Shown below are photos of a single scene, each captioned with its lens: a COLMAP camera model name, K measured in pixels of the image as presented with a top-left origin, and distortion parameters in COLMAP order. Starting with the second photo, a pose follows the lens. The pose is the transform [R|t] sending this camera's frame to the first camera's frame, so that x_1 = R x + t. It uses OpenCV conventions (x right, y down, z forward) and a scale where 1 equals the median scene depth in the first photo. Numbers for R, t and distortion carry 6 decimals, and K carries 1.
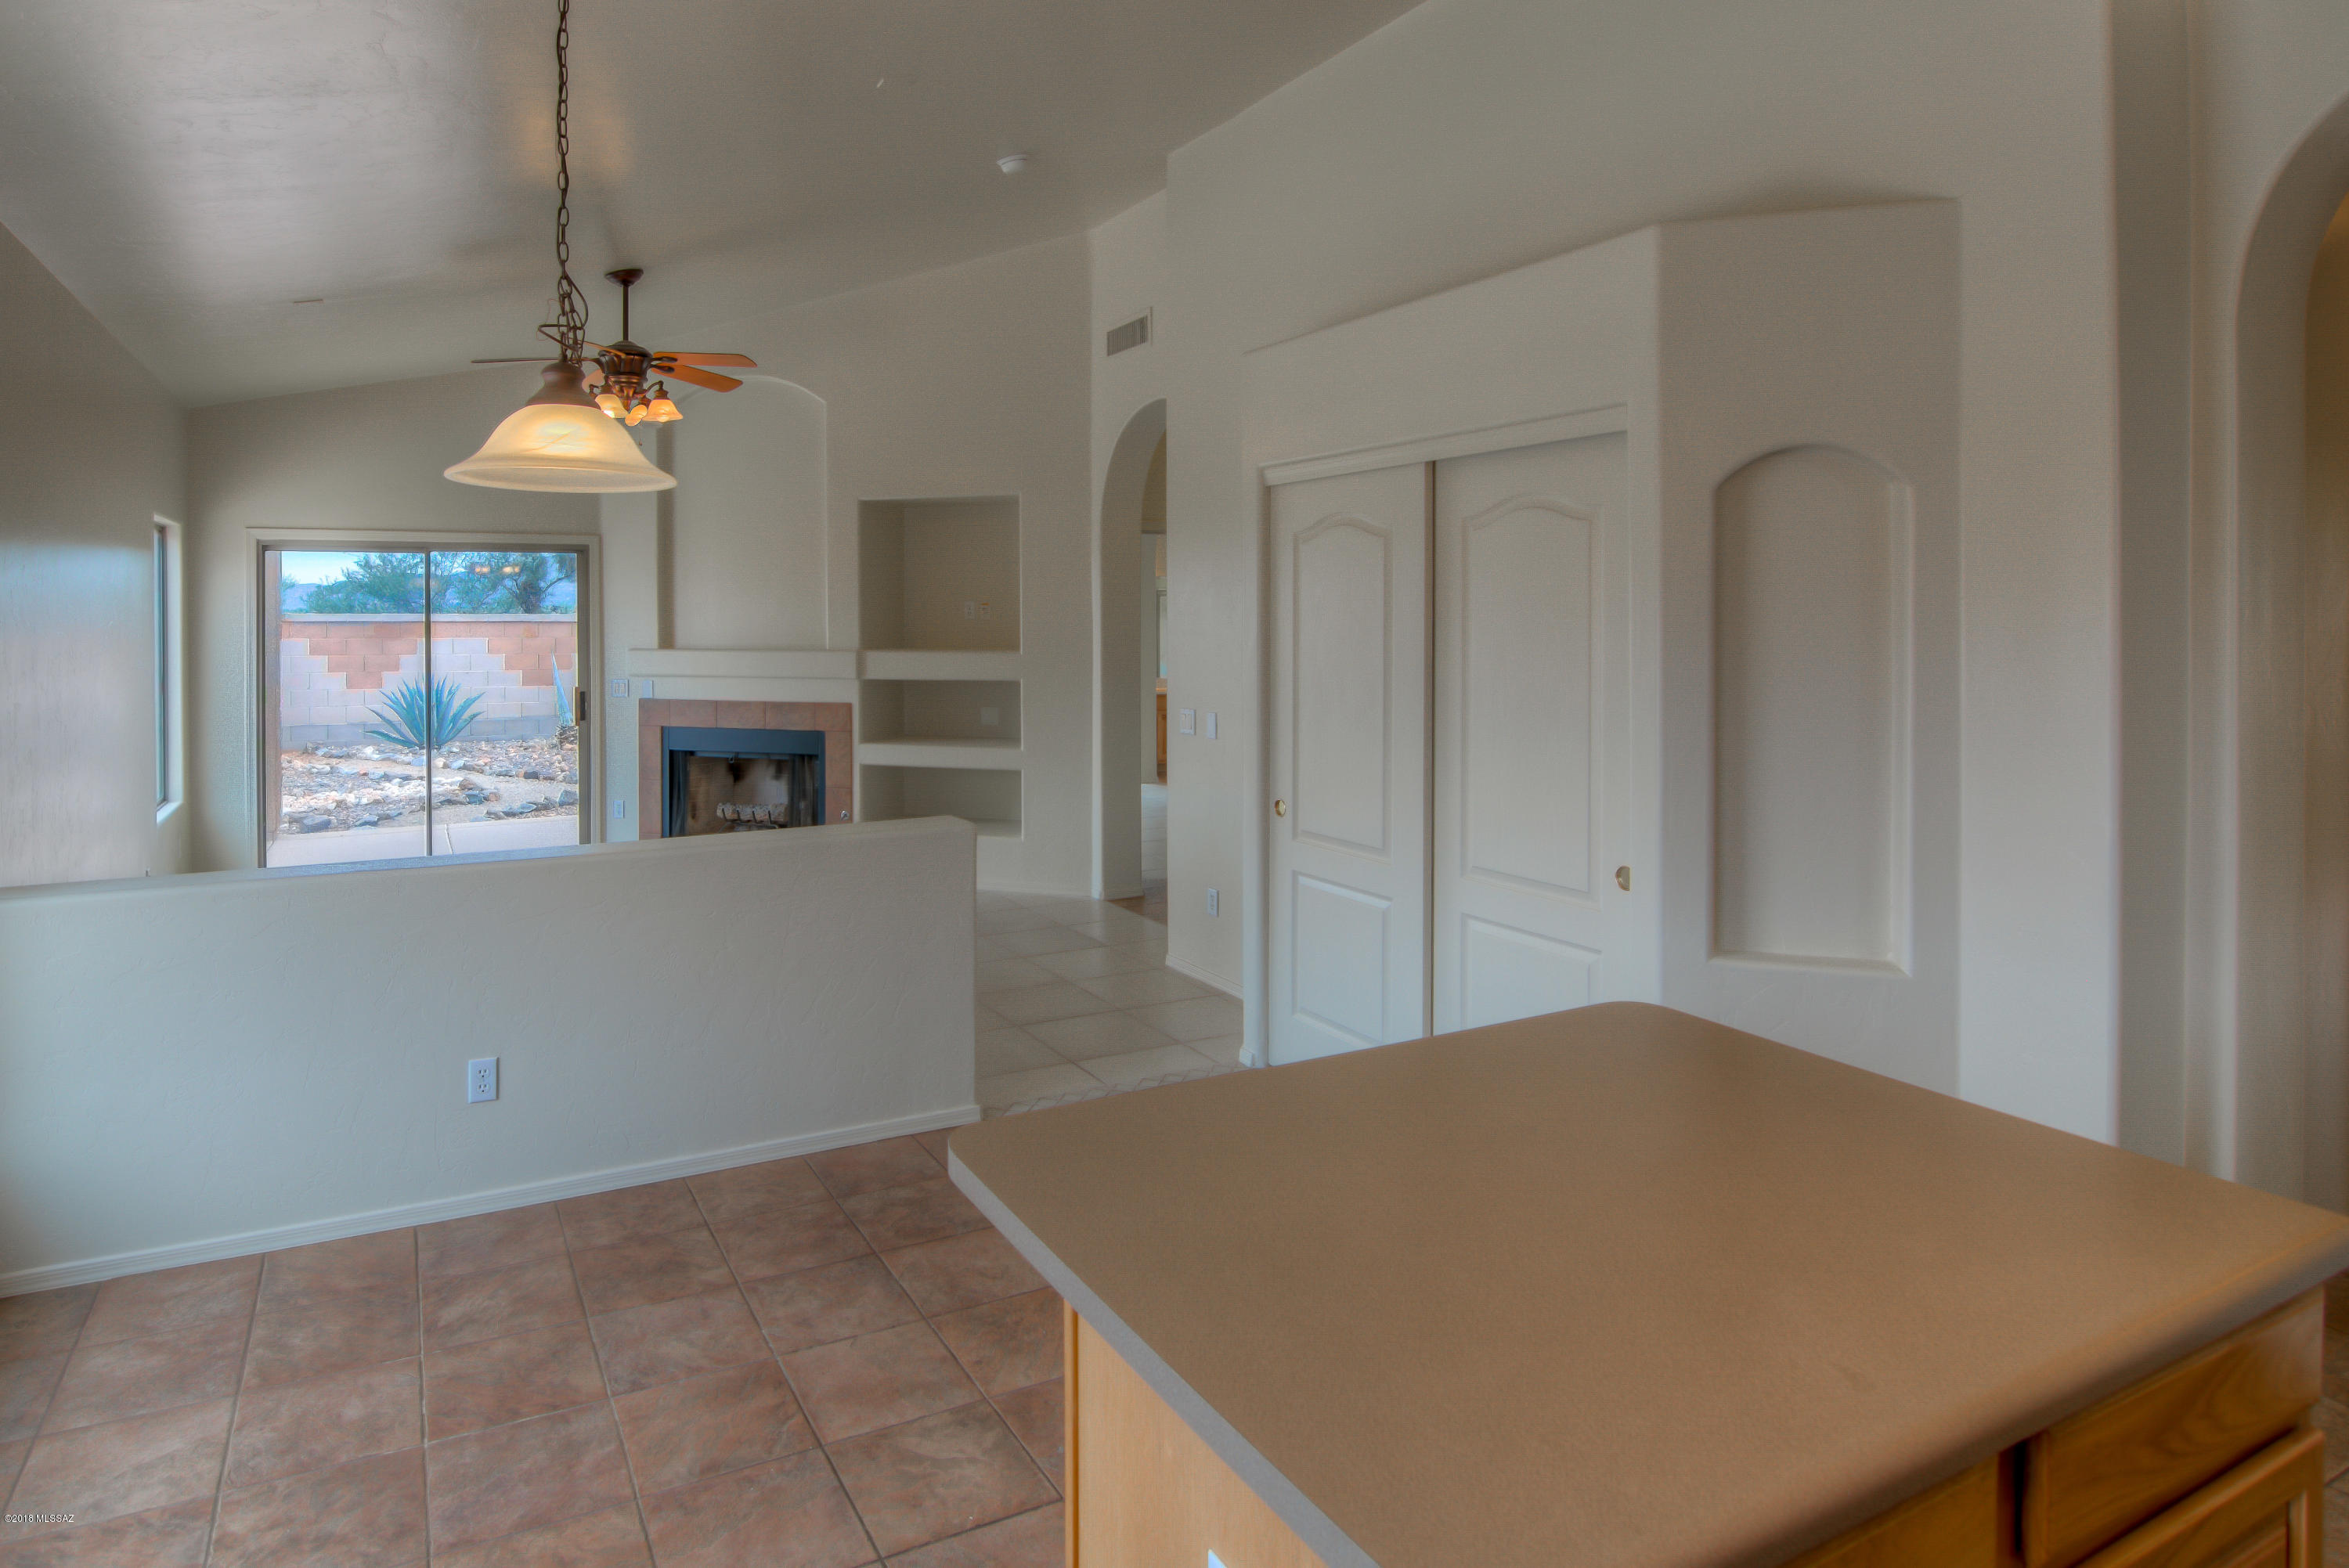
lens RADIAL K [[1292.1, 0, 1031.8], [0, 1292.1, 621.0], [0, 0, 1]] dist [-0.017898, -0.000422]
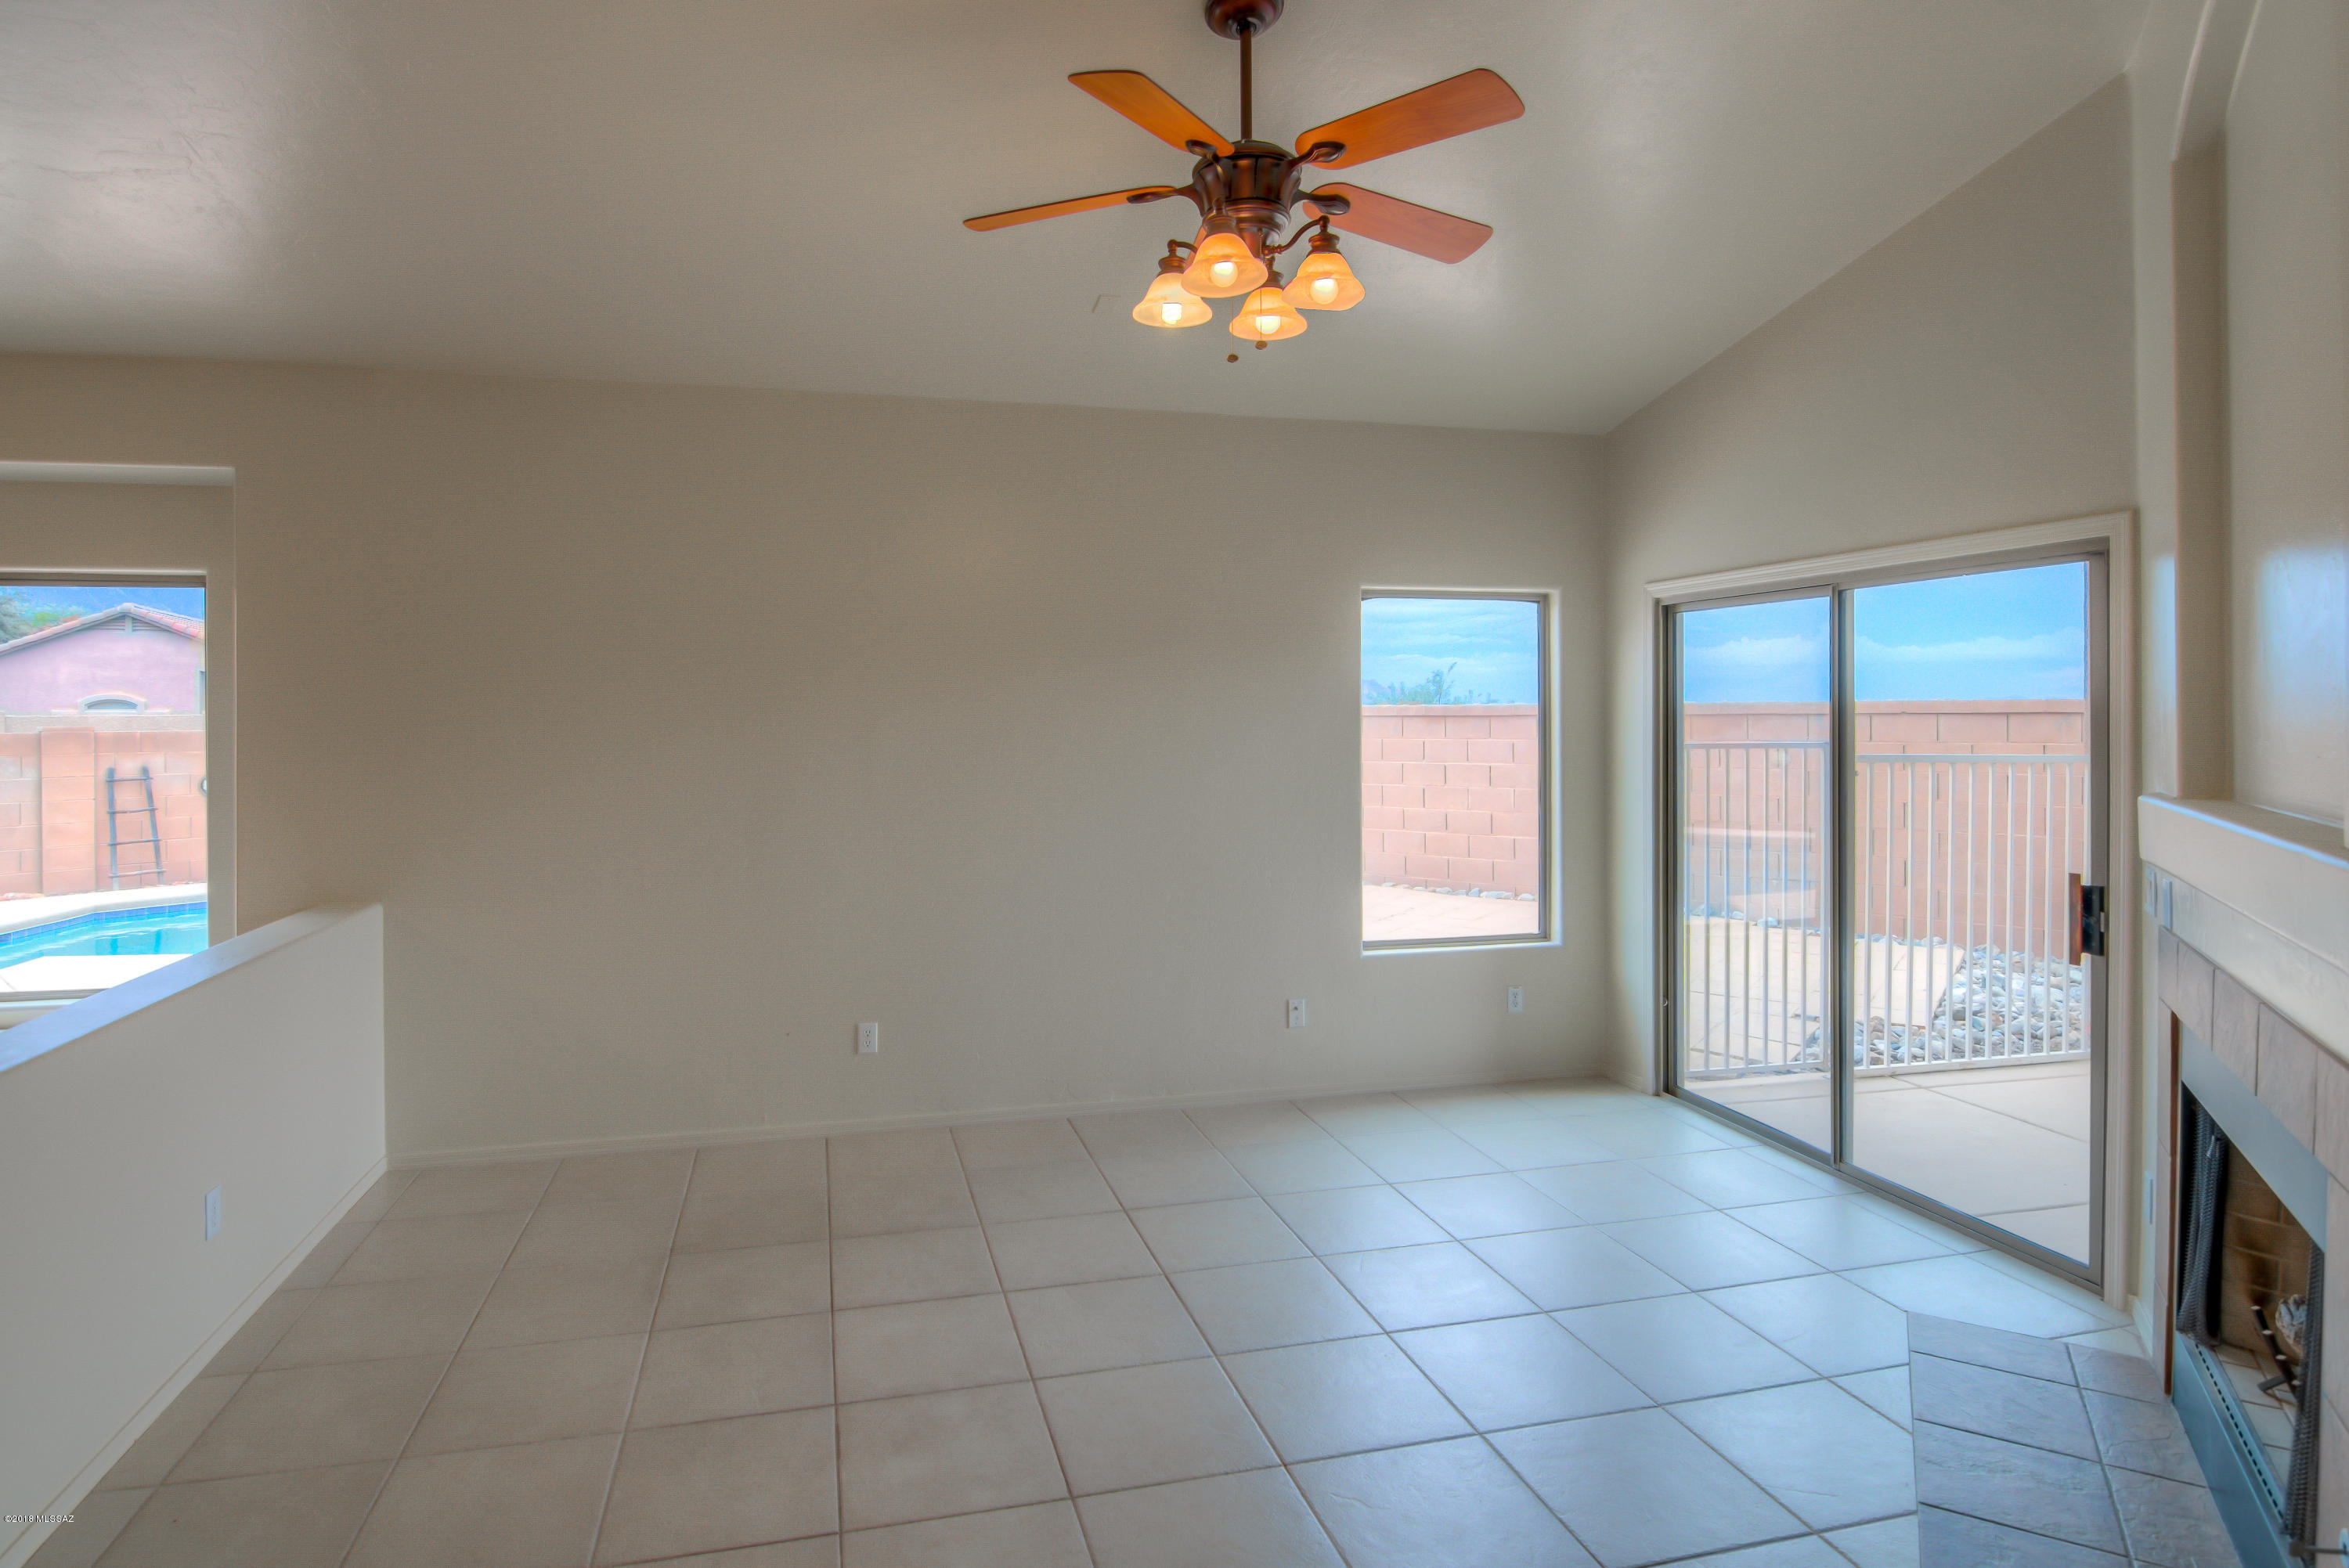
lens RADIAL K [[1237.9, 0, 1118.2], [0, 1237.9, 719.8], [0, 0, 1]] dist [-0.021692, 0.000056]
pose [[-0.214460, 0.011813, -0.976661, 0.109829], [0.000362, 0.999928, 0.012015, -0.004468], [0.976733, 0.002223, -0.214449, 0.778664]]
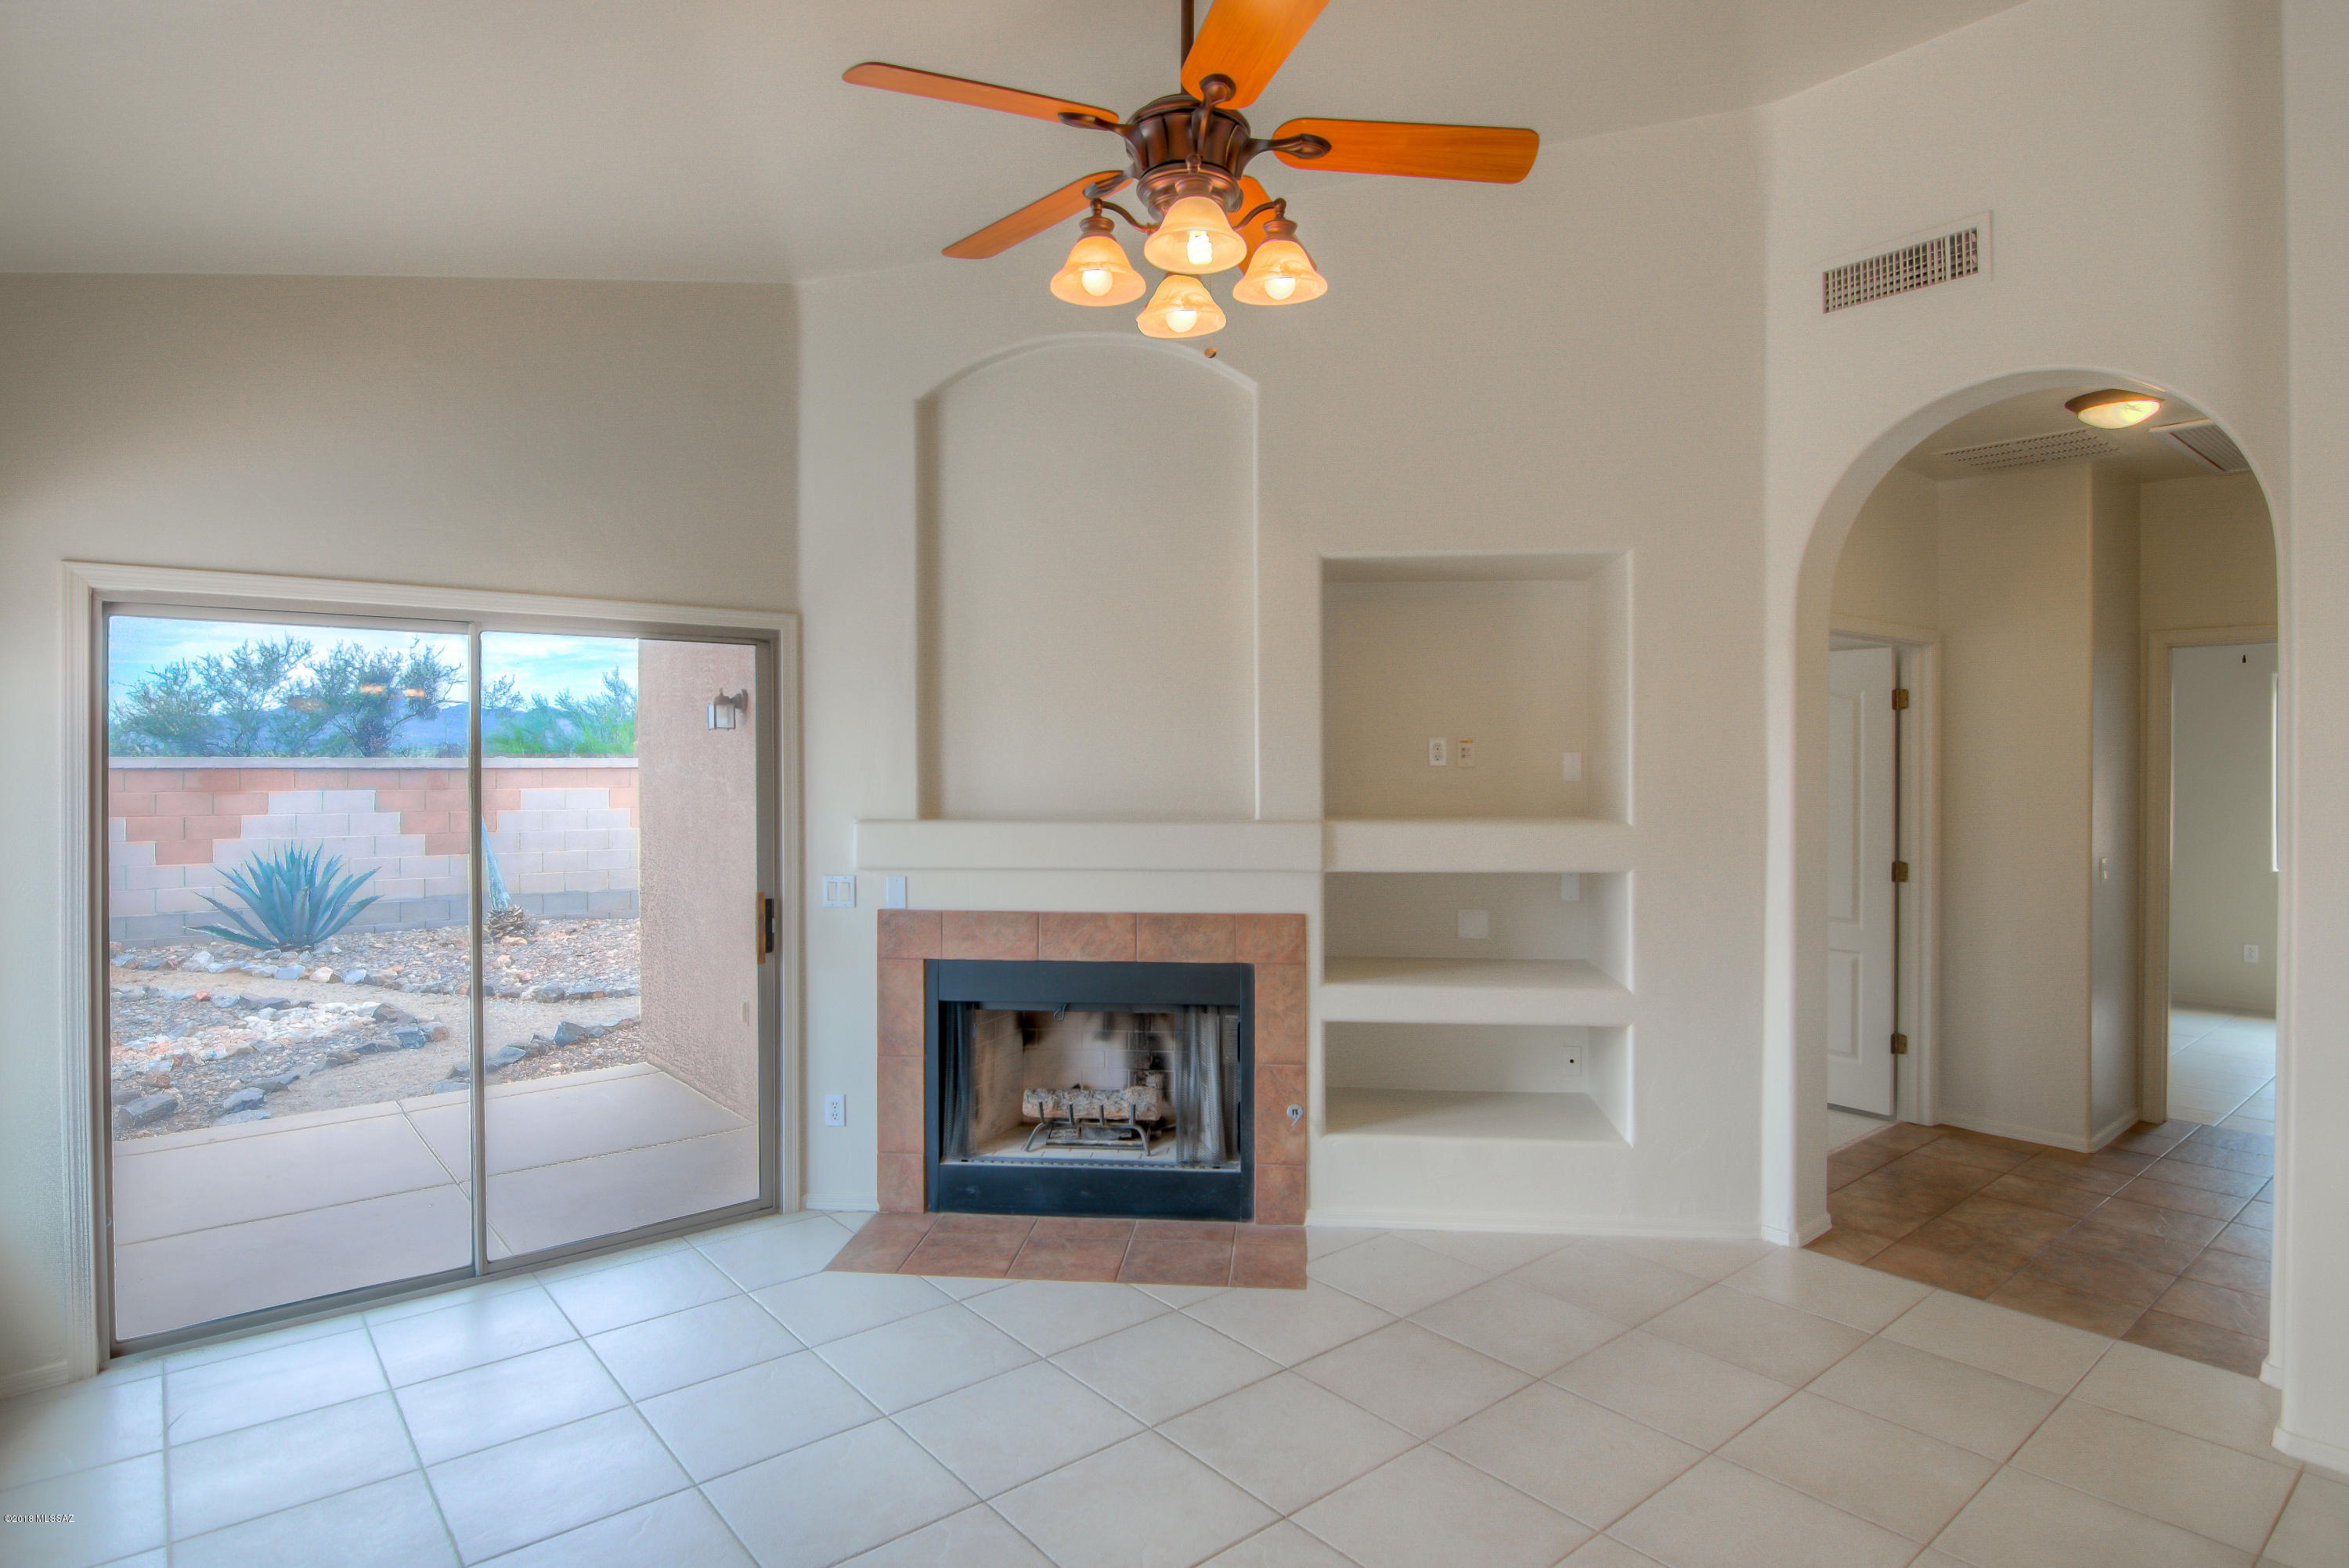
lens RADIAL K [[1243.8, 0, 1170.8], [0, 1243.8, 763.0], [0, 0, 1]] dist [-0.019123, -0.001189]
pose [[0.972896, 0.001050, 0.231241, -0.306264], [-0.000390, 0.999996, -0.002898, -0.001049], [-0.231243, 0.002729, 0.972892, 0.455427]]
